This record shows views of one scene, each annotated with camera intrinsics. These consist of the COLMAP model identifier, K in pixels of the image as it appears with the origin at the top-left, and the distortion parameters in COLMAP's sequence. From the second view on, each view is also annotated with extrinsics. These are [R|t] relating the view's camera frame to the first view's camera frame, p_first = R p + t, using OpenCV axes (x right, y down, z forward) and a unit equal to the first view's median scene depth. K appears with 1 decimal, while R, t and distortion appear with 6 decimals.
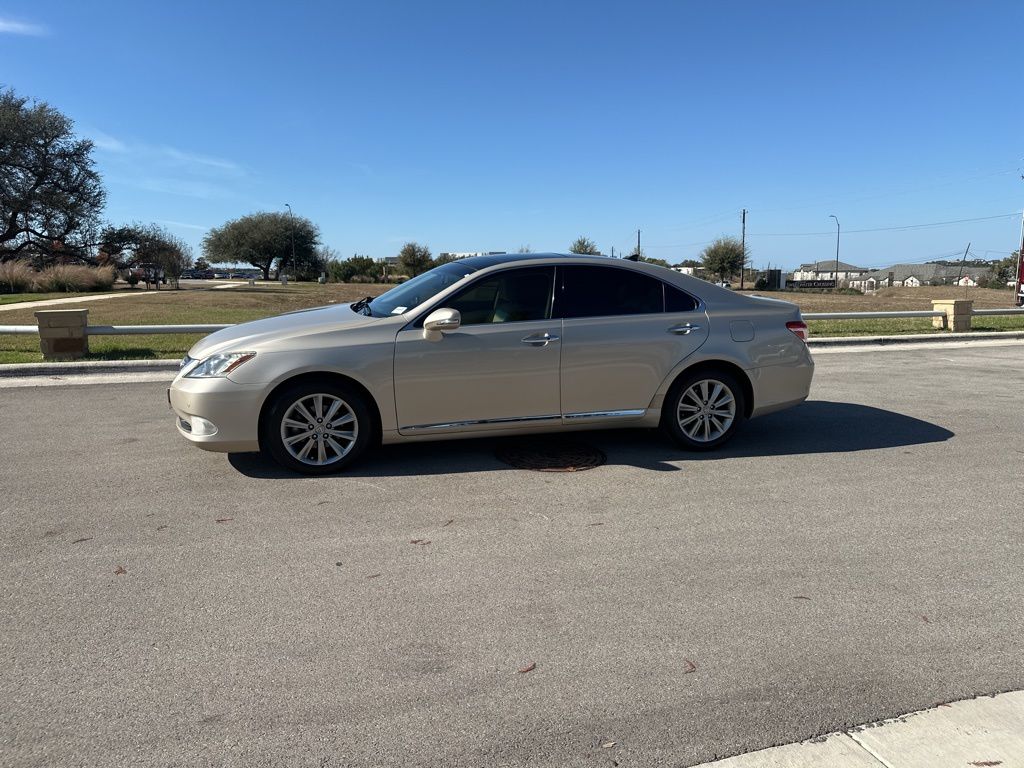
lens RADIAL K [[732.6, 0, 519.8], [0, 732.6, 403.3], [0, 0, 1]] dist [0.038650, -0.053134]
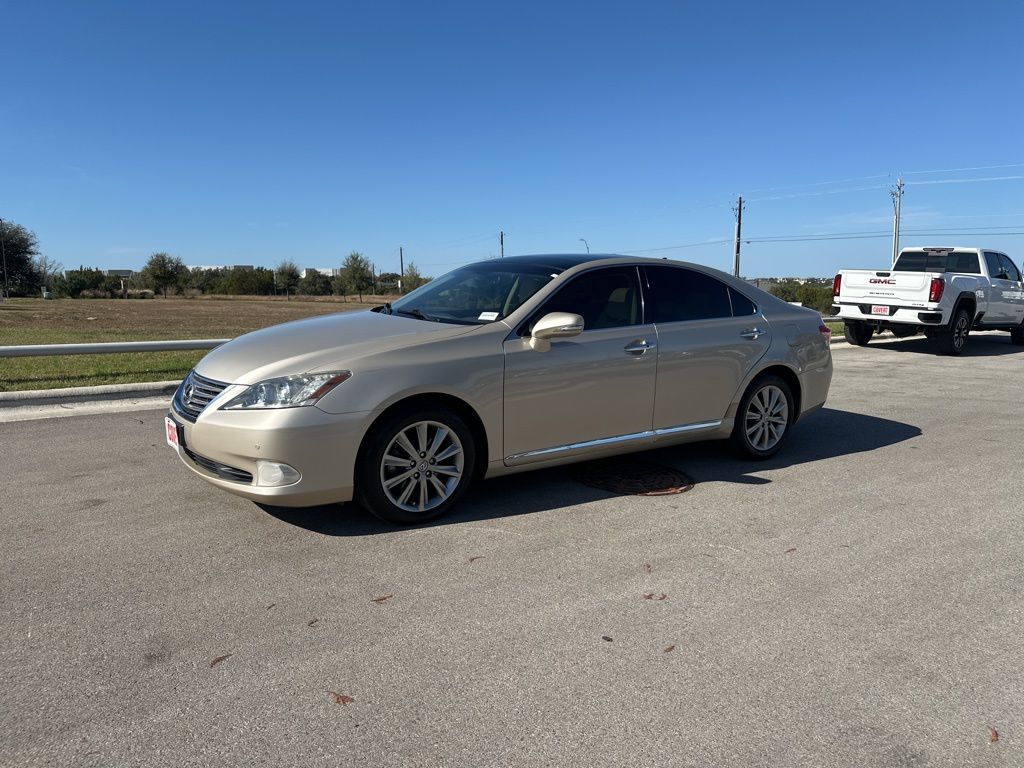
lens RADIAL K [[732.6, 0, 520.5], [0, 732.6, 394.8], [0, 0, 1]] dist [0.038650, -0.053134]
pose [[0.944390, -0.042611, 0.326056, -0.373790], [0.053669, 0.998246, -0.024989, -0.013838], [-0.324419, 0.041098, 0.945020, 0.189840]]
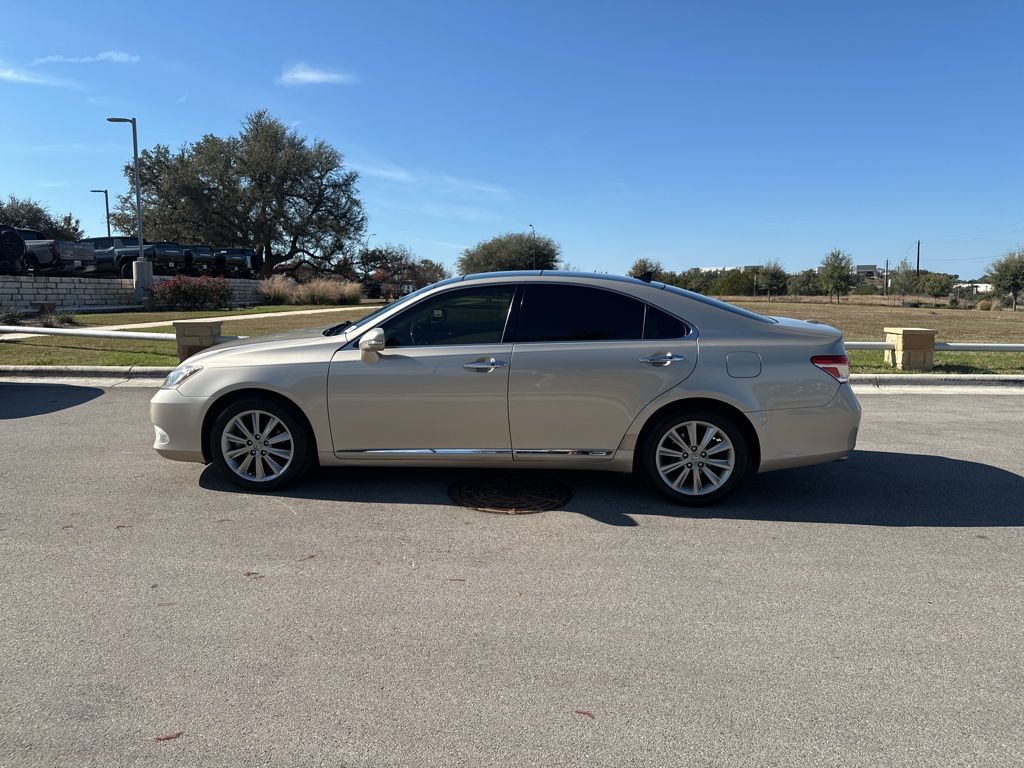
lens RADIAL K [[732.6, 0, 510.4], [0, 732.6, 408.5], [0, 0, 1]] dist [0.038650, -0.053134]
pose [[0.938450, 0.059768, -0.340206, 0.343449], [-0.064610, 0.997906, -0.002910, -0.030598], [0.339320, 0.024712, 0.940346, 0.147403]]
